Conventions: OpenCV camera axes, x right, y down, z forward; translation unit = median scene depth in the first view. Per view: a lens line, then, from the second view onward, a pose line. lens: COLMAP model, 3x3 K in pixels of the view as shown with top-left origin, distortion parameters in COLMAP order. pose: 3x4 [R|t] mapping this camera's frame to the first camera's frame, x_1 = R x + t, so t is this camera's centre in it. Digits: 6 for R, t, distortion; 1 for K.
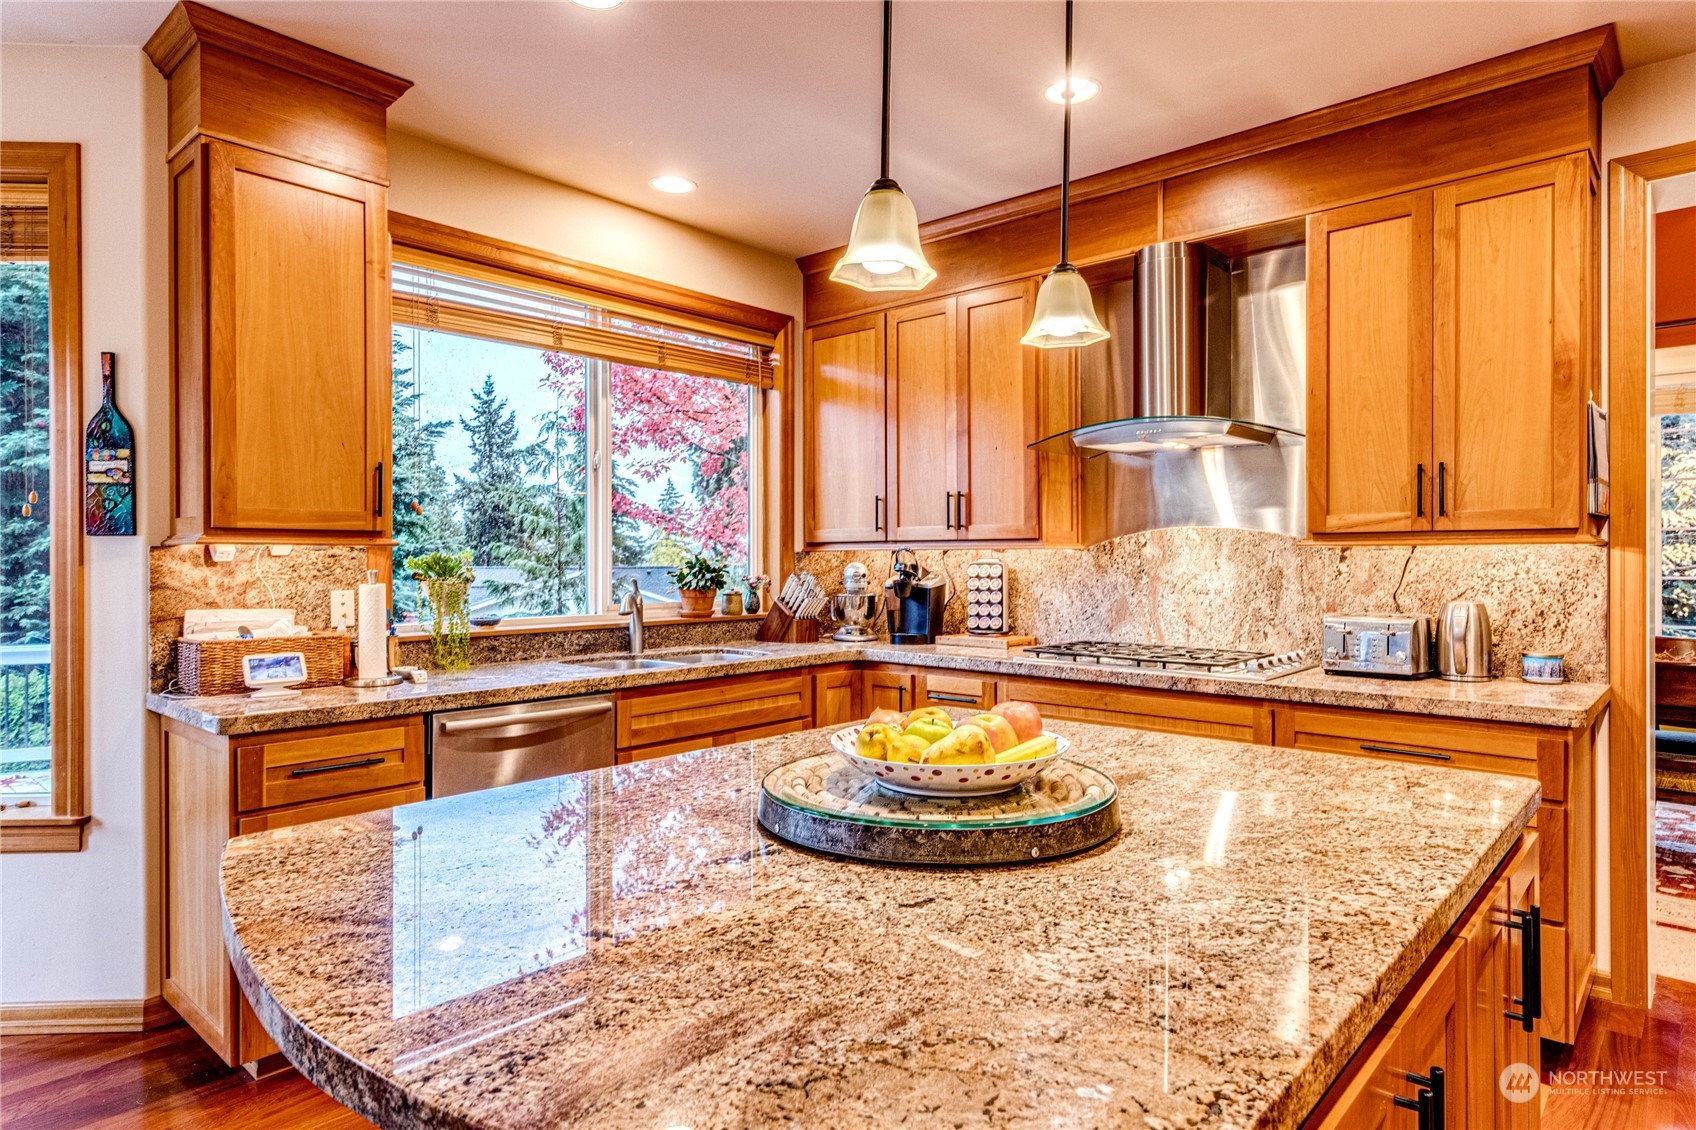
lens RADIAL K [[970.6, 0, 847.4], [0, 970.6, 558.0], [0, 0, 1]] dist [0.003650, 0.000316]
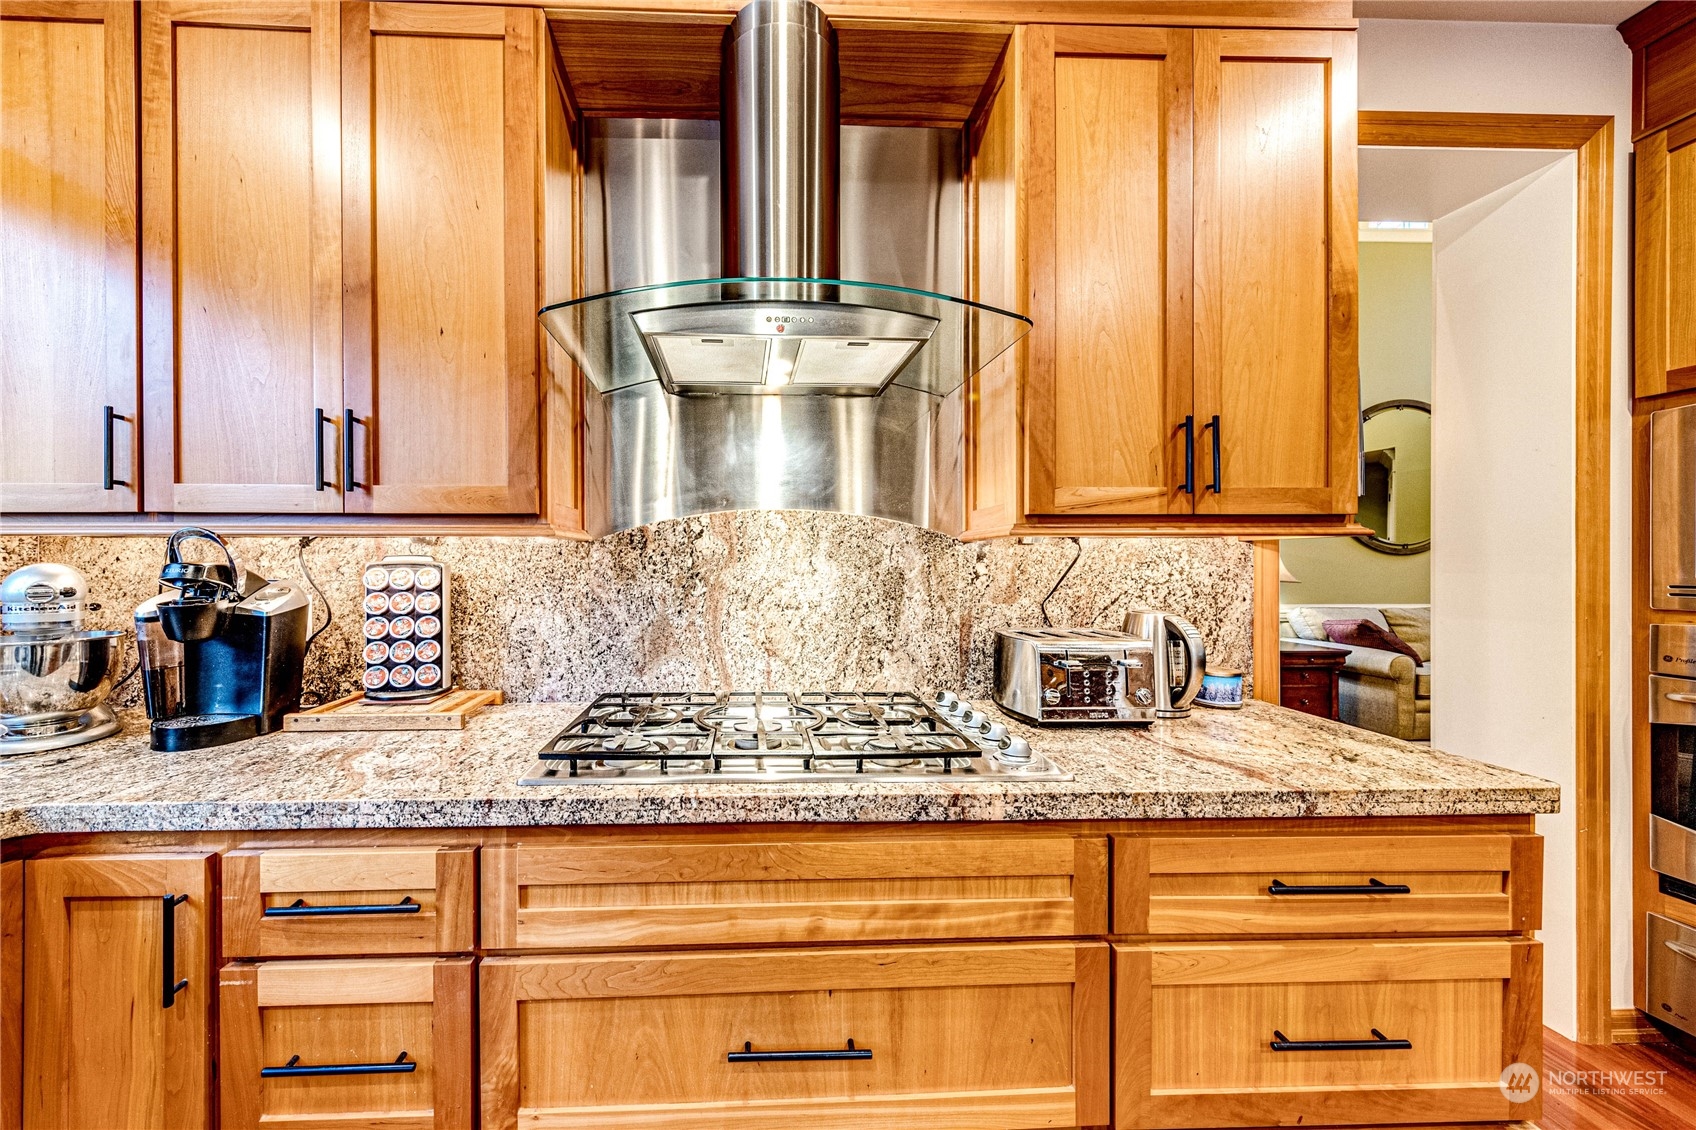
lens RADIAL K [[648.7, 0, 797.0], [0, 648.7, 565.3], [0, 0, 1]] dist [0.001919, -0.000052]
pose [[0.716287, -0.000219, 0.697805, 0.058073], [-0.001145, 0.999998, 0.001489, 0.006618], [-0.697804, -0.001866, 0.716286, 0.709266]]
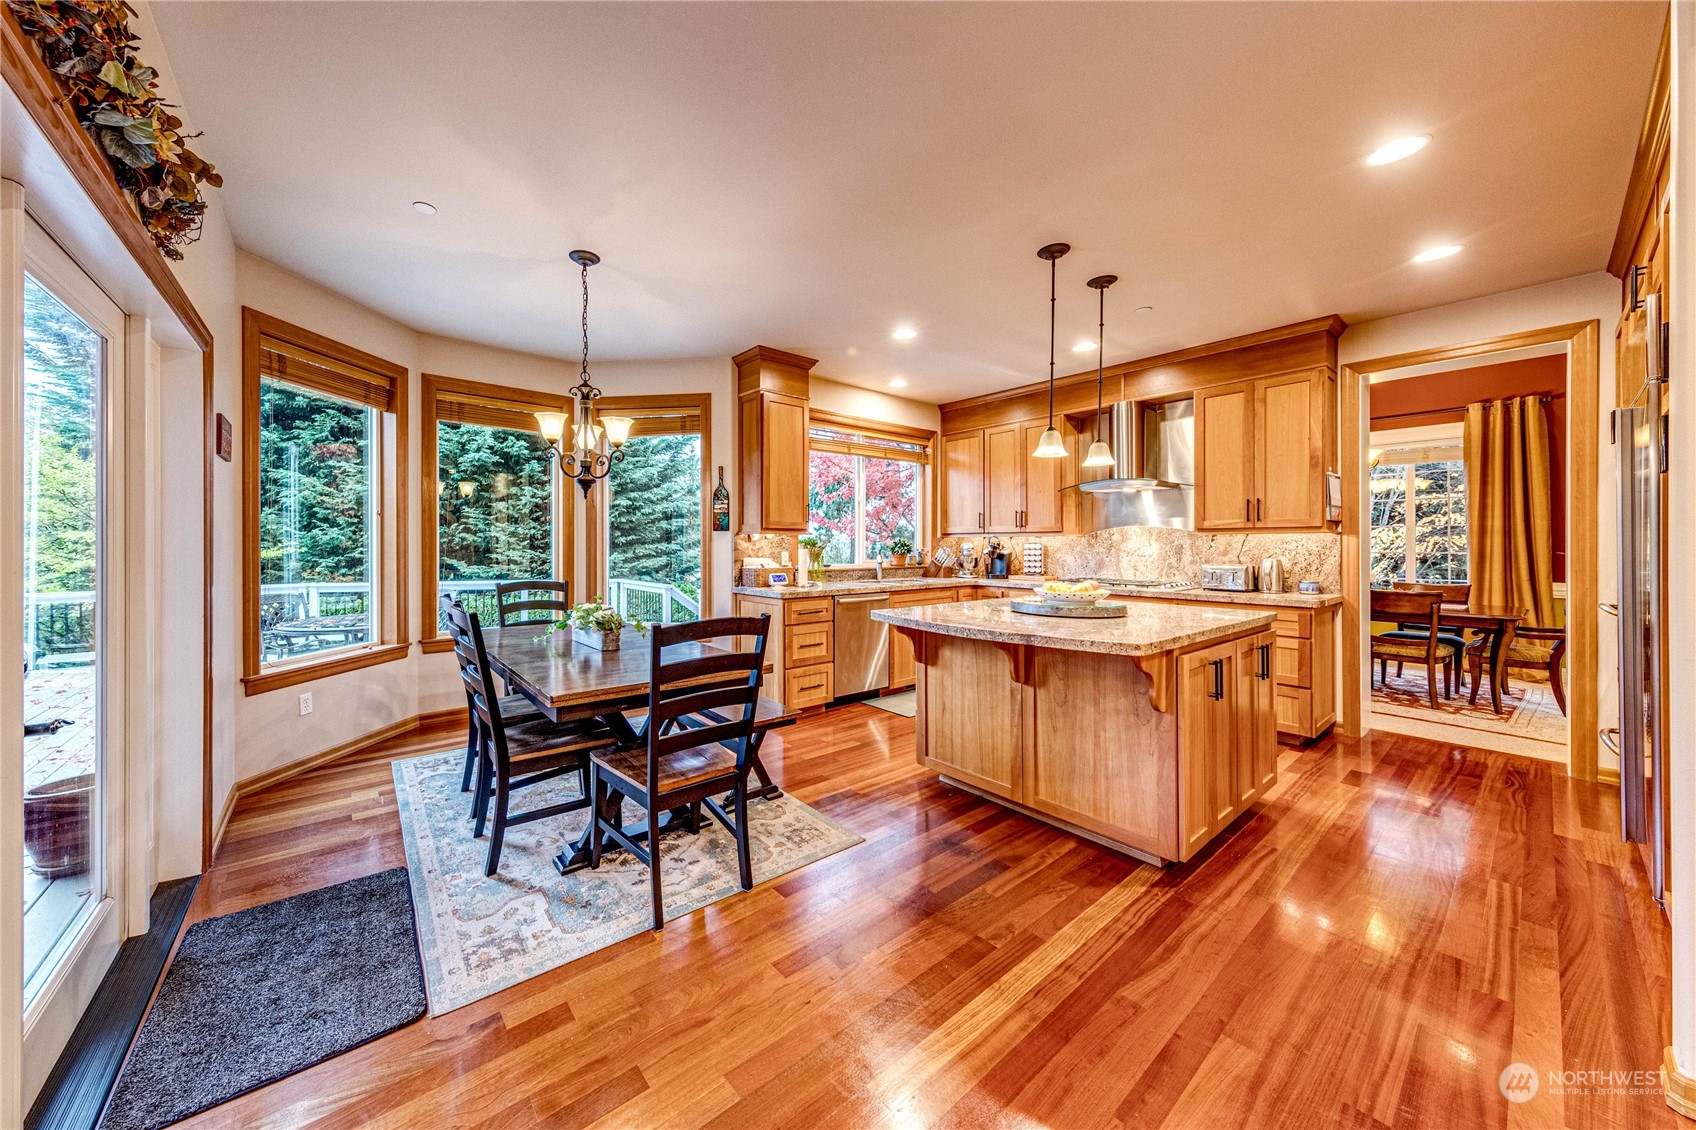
lens RADIAL K [[575.2, 0, 782.5], [0, 575.2, 541.3], [0, 0, 1]] dist [0.001874, -0.000061]
pose [[0.981972, 0.001483, -0.189023, -0.200771], [-0.002321, 0.999988, -0.004213, 0.010588], [0.189014, 0.004576, 0.981964, -0.463290]]
